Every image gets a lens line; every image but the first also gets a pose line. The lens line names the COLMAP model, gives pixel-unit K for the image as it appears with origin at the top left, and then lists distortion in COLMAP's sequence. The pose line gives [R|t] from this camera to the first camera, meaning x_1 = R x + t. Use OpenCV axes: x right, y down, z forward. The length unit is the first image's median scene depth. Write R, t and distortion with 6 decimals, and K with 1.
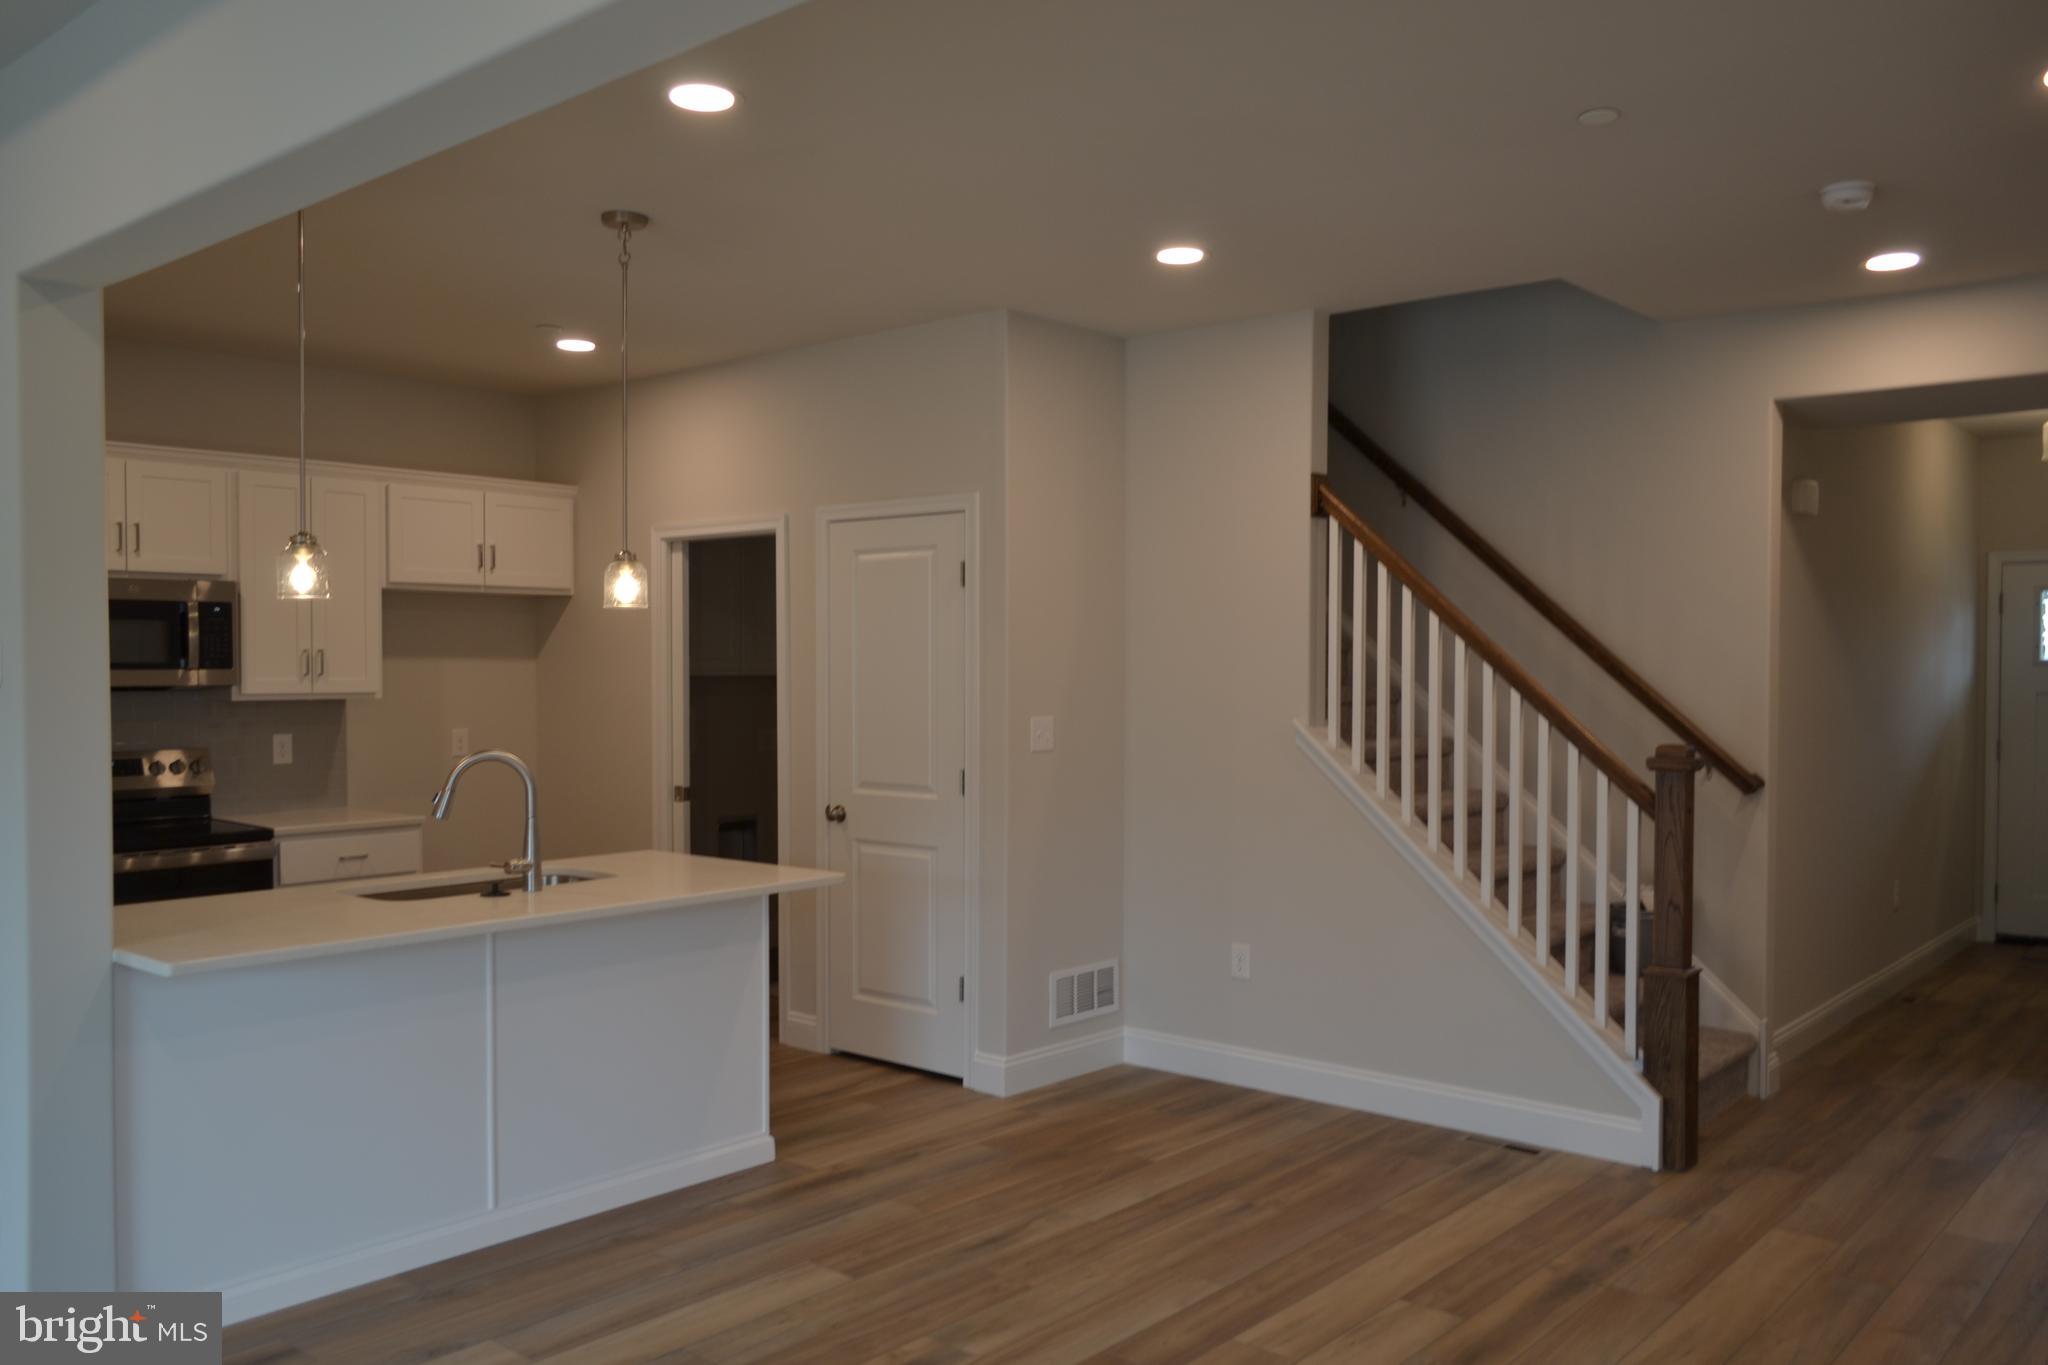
lens RADIAL K [[1605.9, 0, 1031.4], [0, 1605.9, 705.2], [0, 0, 1]] dist [-0.016451, 0.003994]
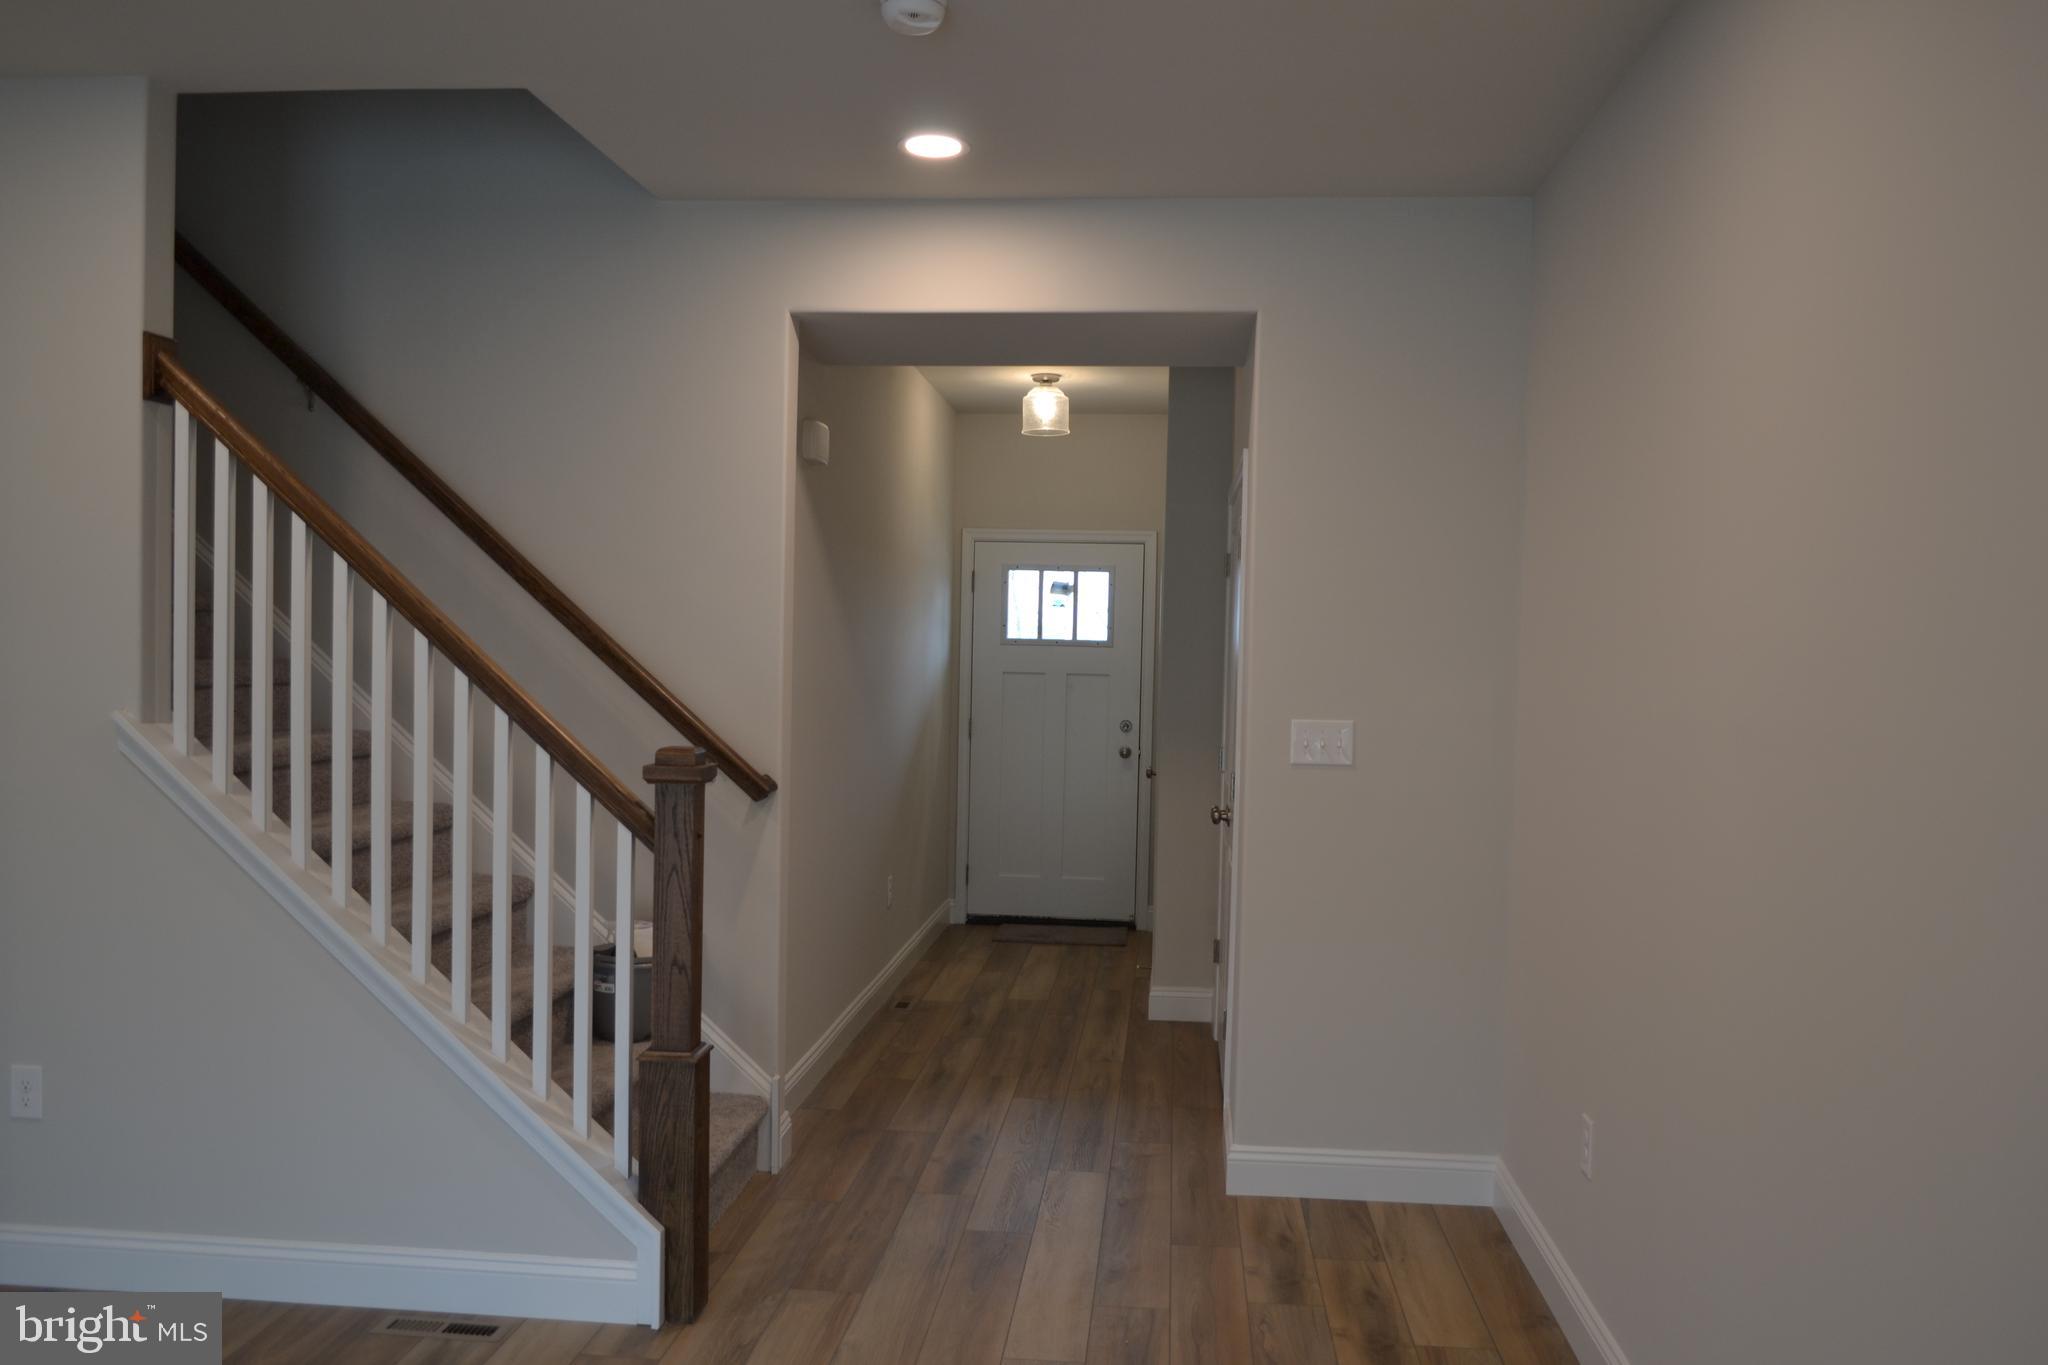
lens RADIAL K [[1605.9, 0, 1031.4], [0, 1605.9, 705.2], [0, 0, 1]] dist [-0.016451, 0.003994]
pose [[0.812577, -0.005483, 0.582828, 0.091158], [-0.005906, 0.999827, 0.017641, -0.007488], [-0.582824, -0.017776, 0.812404, 0.270756]]
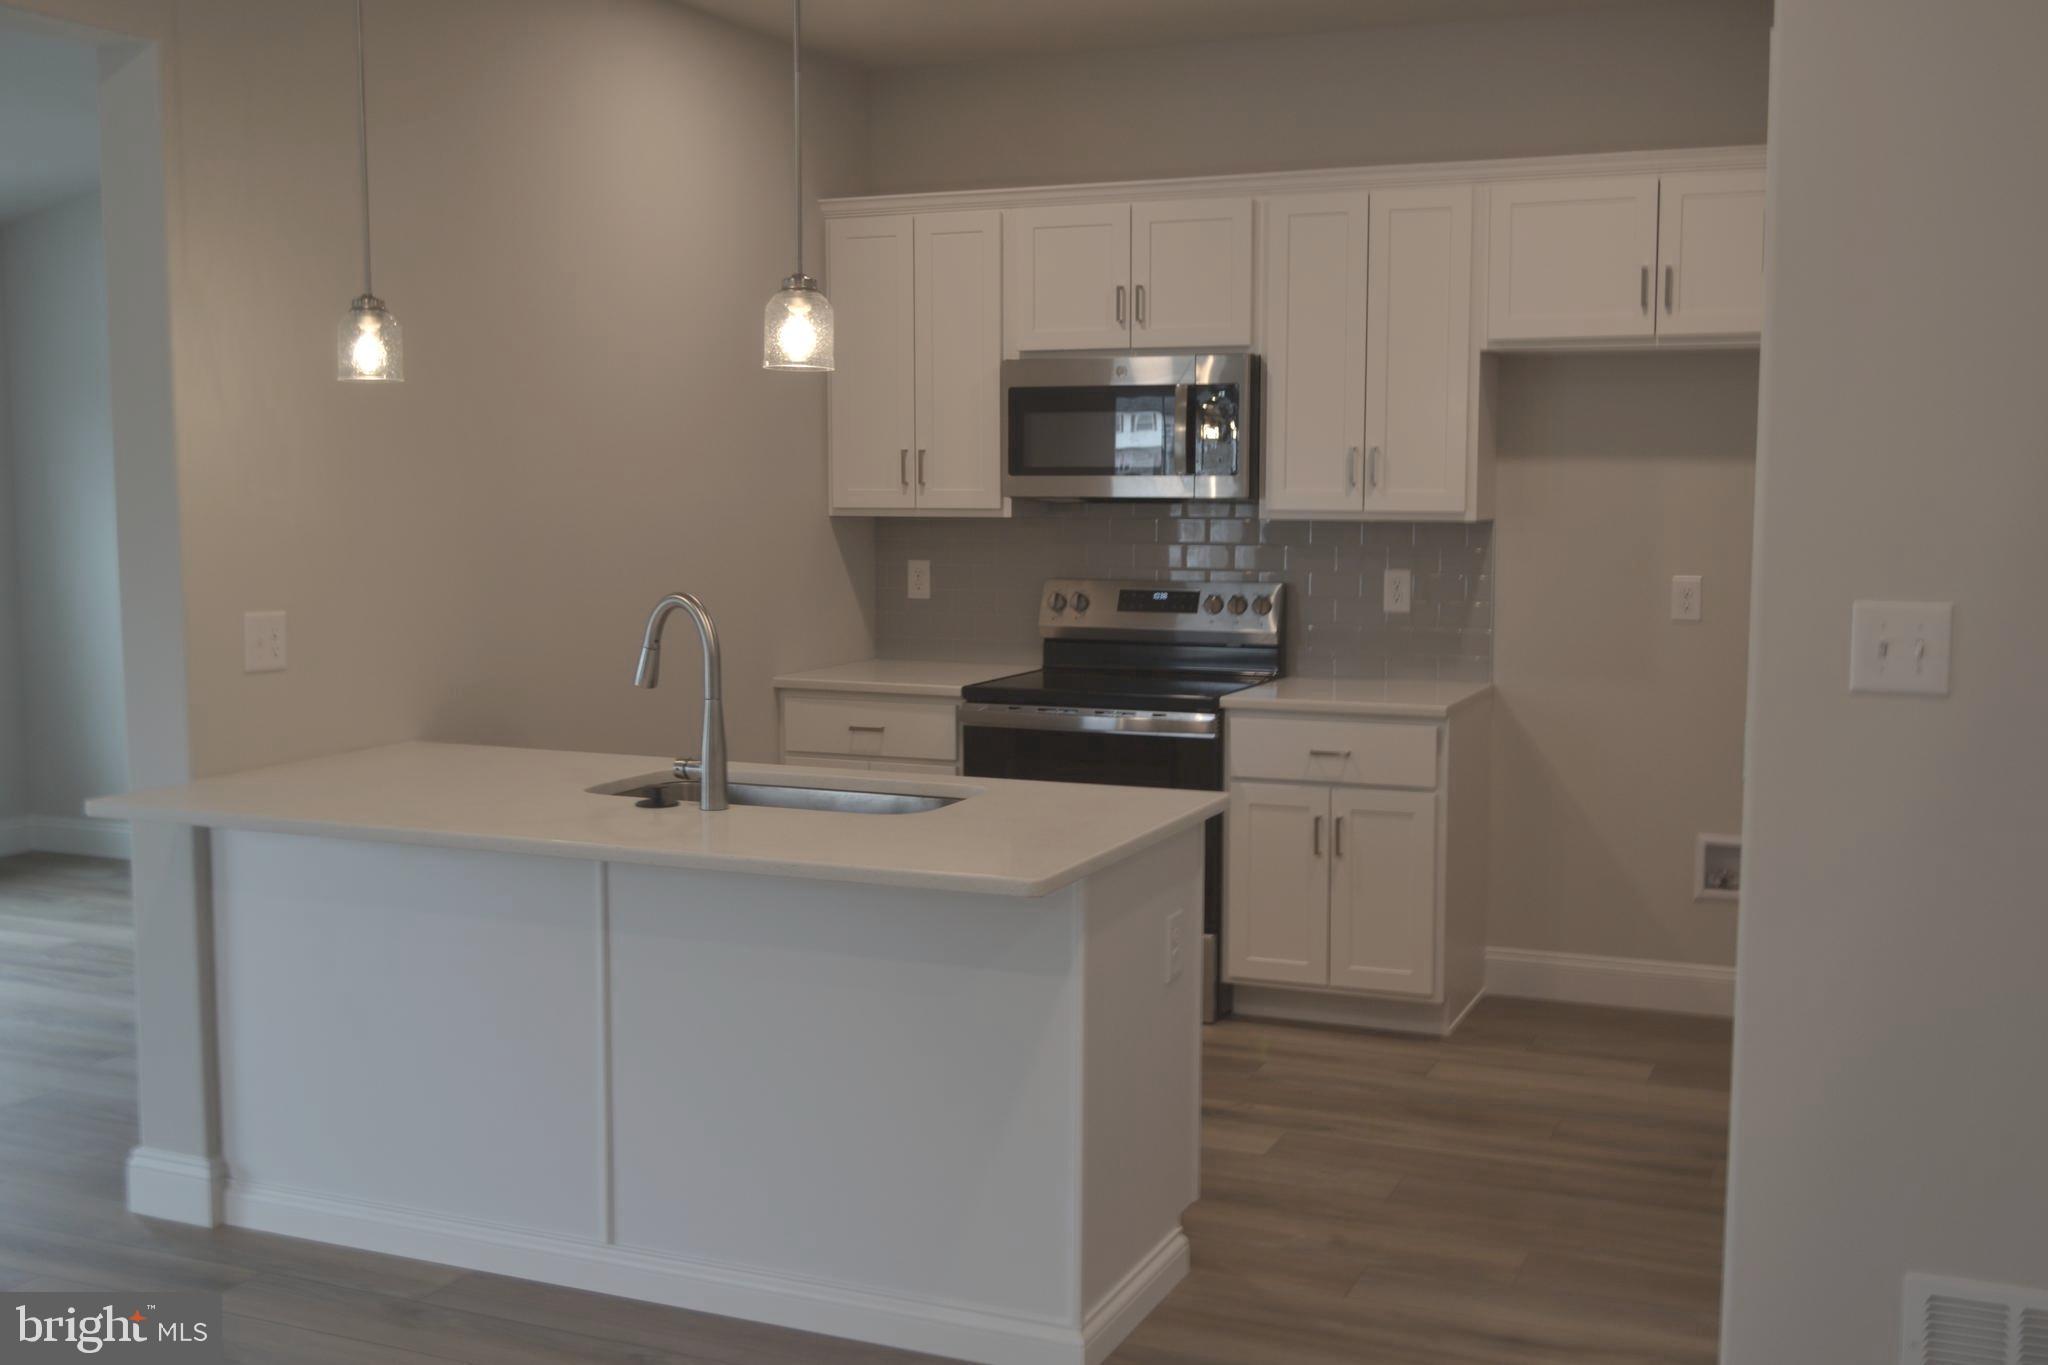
lens RADIAL K [[2119.9, 0, 1024.0], [0, 2119.9, 682.5], [0, 0, 1]] dist [-0.009800, -0.012505]
pose [[0.301385, 0.093592, -0.948898, 0.440541], [-0.025932, 0.995607, 0.089963, -0.014318], [0.953150, -0.002507, 0.302489, 0.682305]]
